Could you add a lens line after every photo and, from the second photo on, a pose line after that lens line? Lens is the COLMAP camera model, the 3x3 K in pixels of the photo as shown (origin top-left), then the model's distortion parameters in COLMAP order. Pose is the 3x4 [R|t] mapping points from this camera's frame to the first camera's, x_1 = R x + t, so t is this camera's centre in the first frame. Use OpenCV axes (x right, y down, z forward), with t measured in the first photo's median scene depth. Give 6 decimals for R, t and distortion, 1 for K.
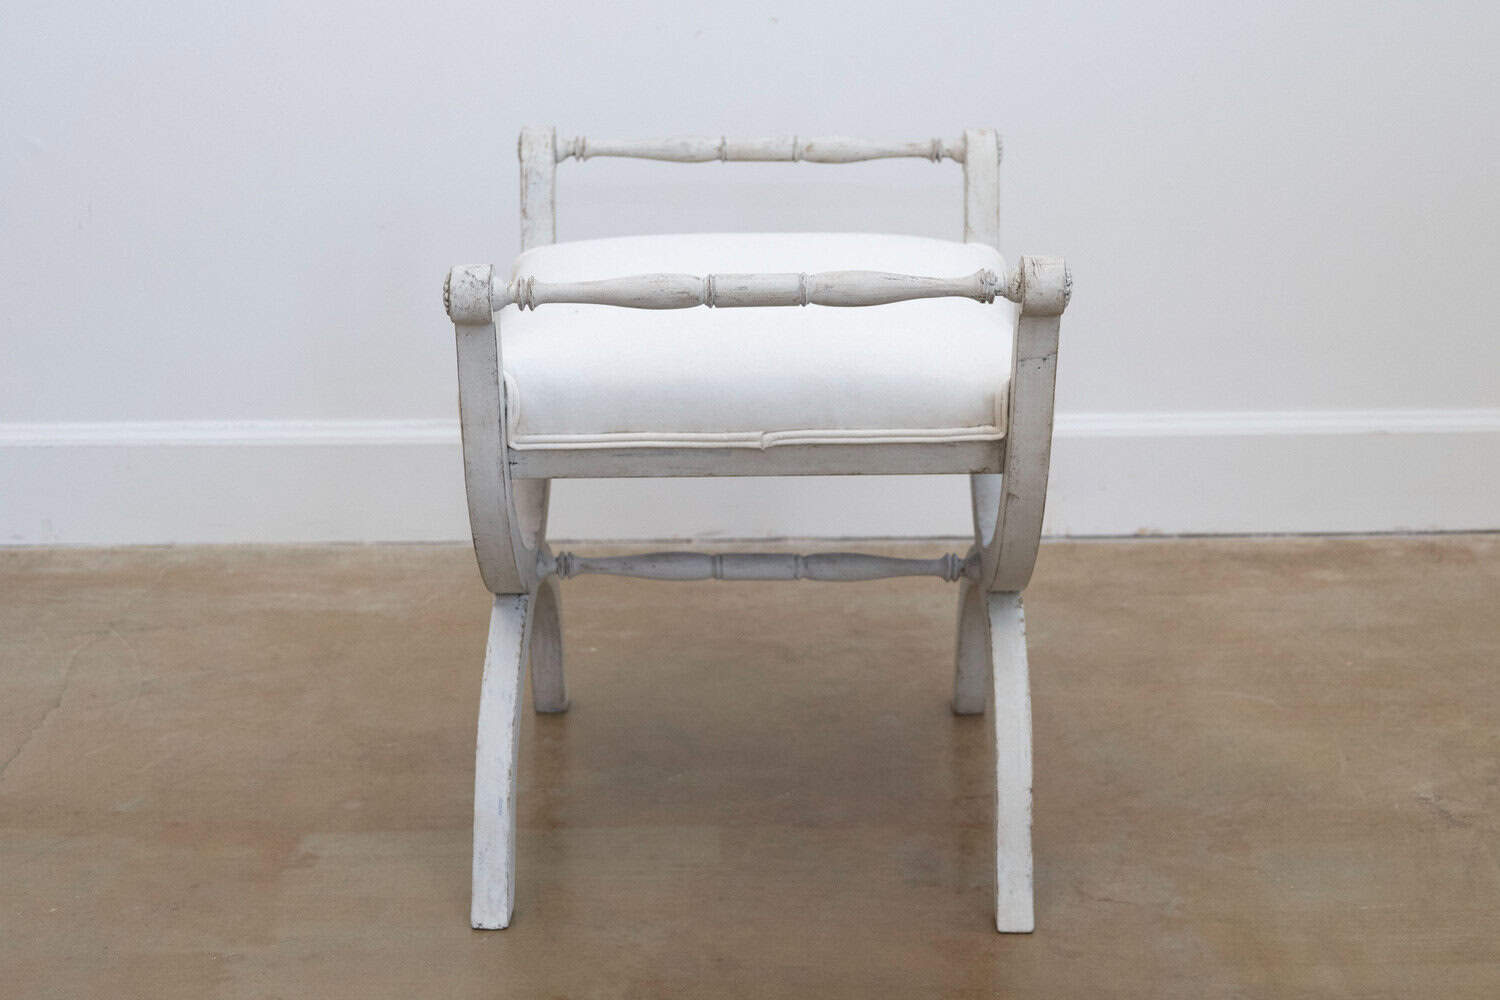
lens RADIAL K [[2251.0, 0, 750.0], [0, 2251.0, 500.0], [0, 0, 1]] dist [0.008359, 0.035372]
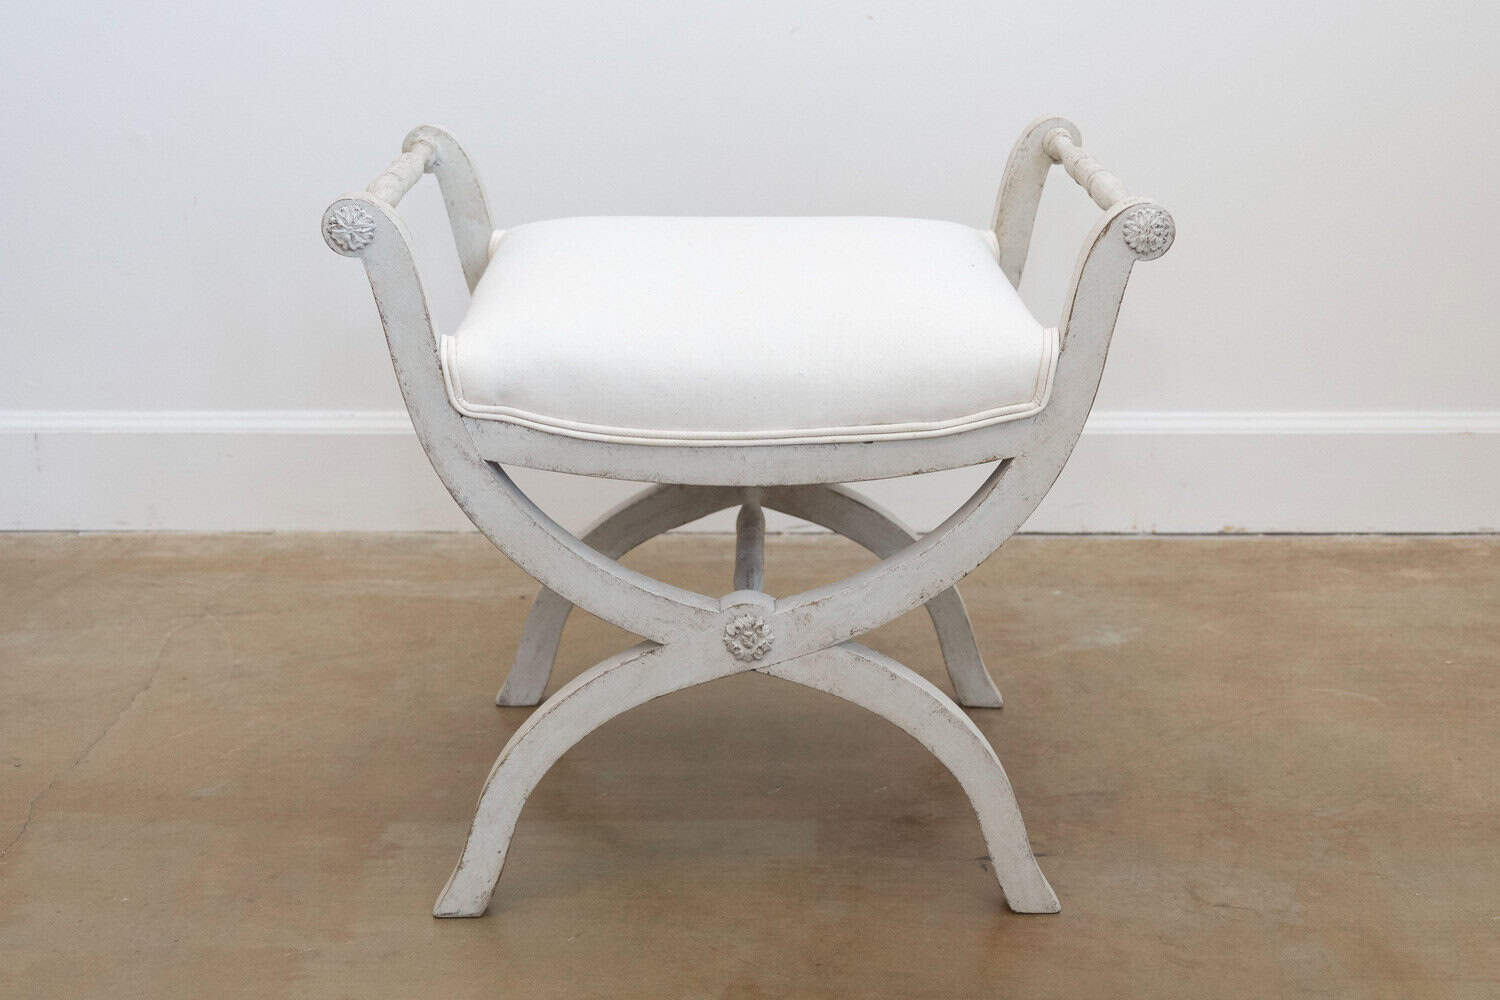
lens RADIAL K [[1930.1, 0, 750.0], [0, 1930.1, 500.0], [0, 0, 1]] dist [0.004120, -0.004333]
pose [[0.999499, 0.009567, -0.030171, -0.015122], [-0.009898, 0.999892, -0.010831, 0.013705], [0.030064, 0.011124, 0.999486, 0.142163]]
